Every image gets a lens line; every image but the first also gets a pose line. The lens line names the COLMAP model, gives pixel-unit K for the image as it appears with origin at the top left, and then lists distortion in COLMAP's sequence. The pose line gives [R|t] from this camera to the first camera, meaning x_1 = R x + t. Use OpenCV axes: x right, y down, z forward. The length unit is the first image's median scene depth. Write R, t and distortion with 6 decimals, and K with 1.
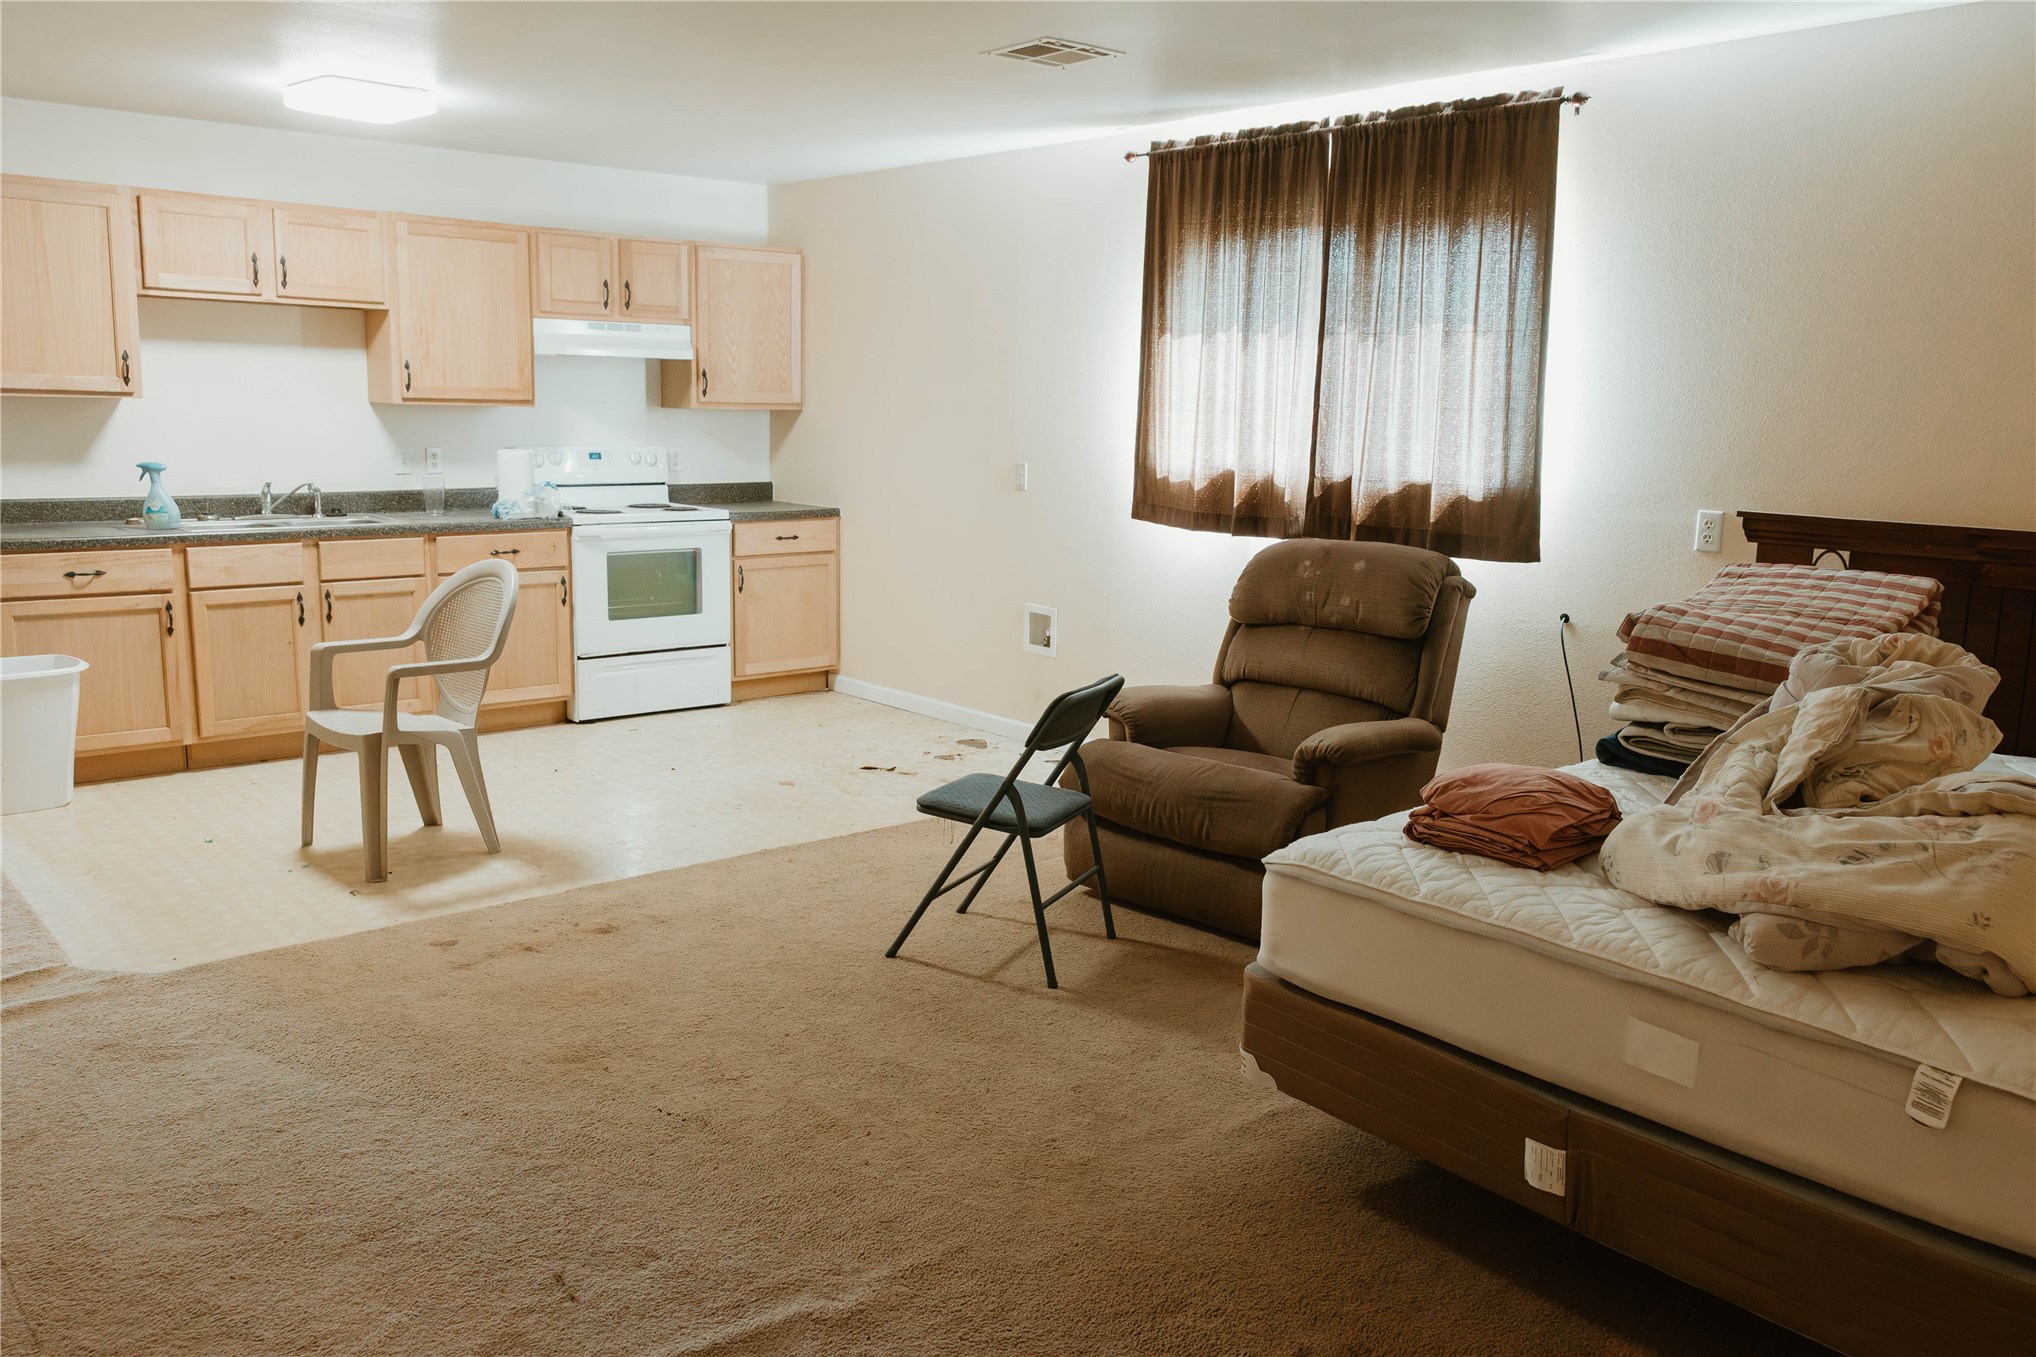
lens RADIAL K [[1593.2, 0, 1021.3], [0, 1593.2, 677.5], [0, 0, 1]] dist [-0.006158, 0.000437]
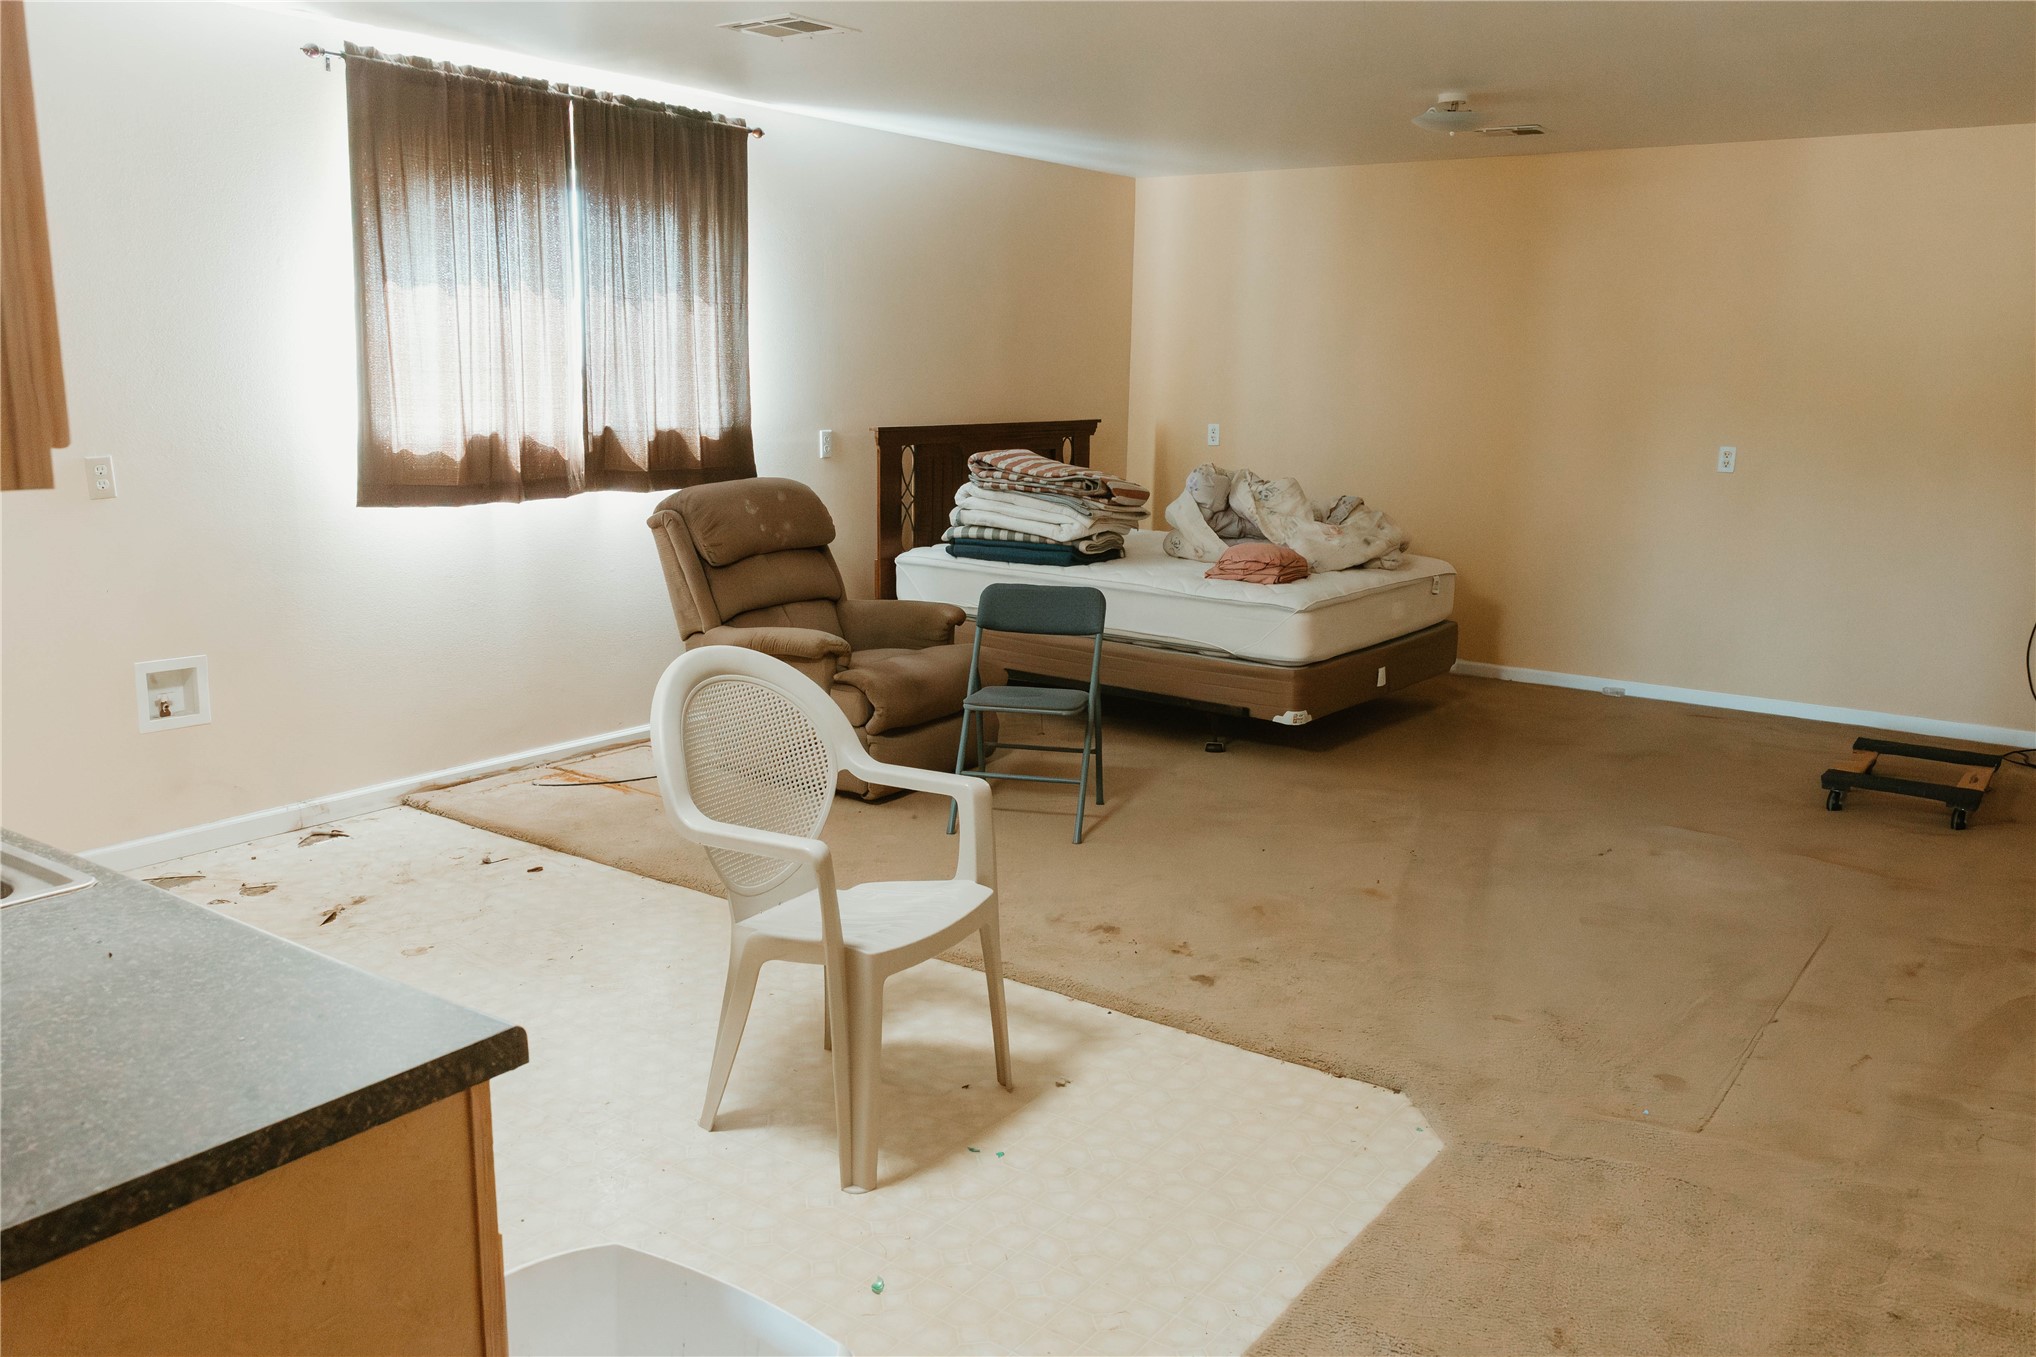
lens RADIAL K [[1593.2, 0, 1020.8], [0, 1593.2, 677.1], [0, 0, 1]] dist [-0.006158, 0.000437]
pose [[-0.233398, -0.210298, 0.949368, -0.895686], [0.150993, 0.956653, 0.249032, -0.187580], [-0.960587, 0.201471, -0.191527, 0.948302]]
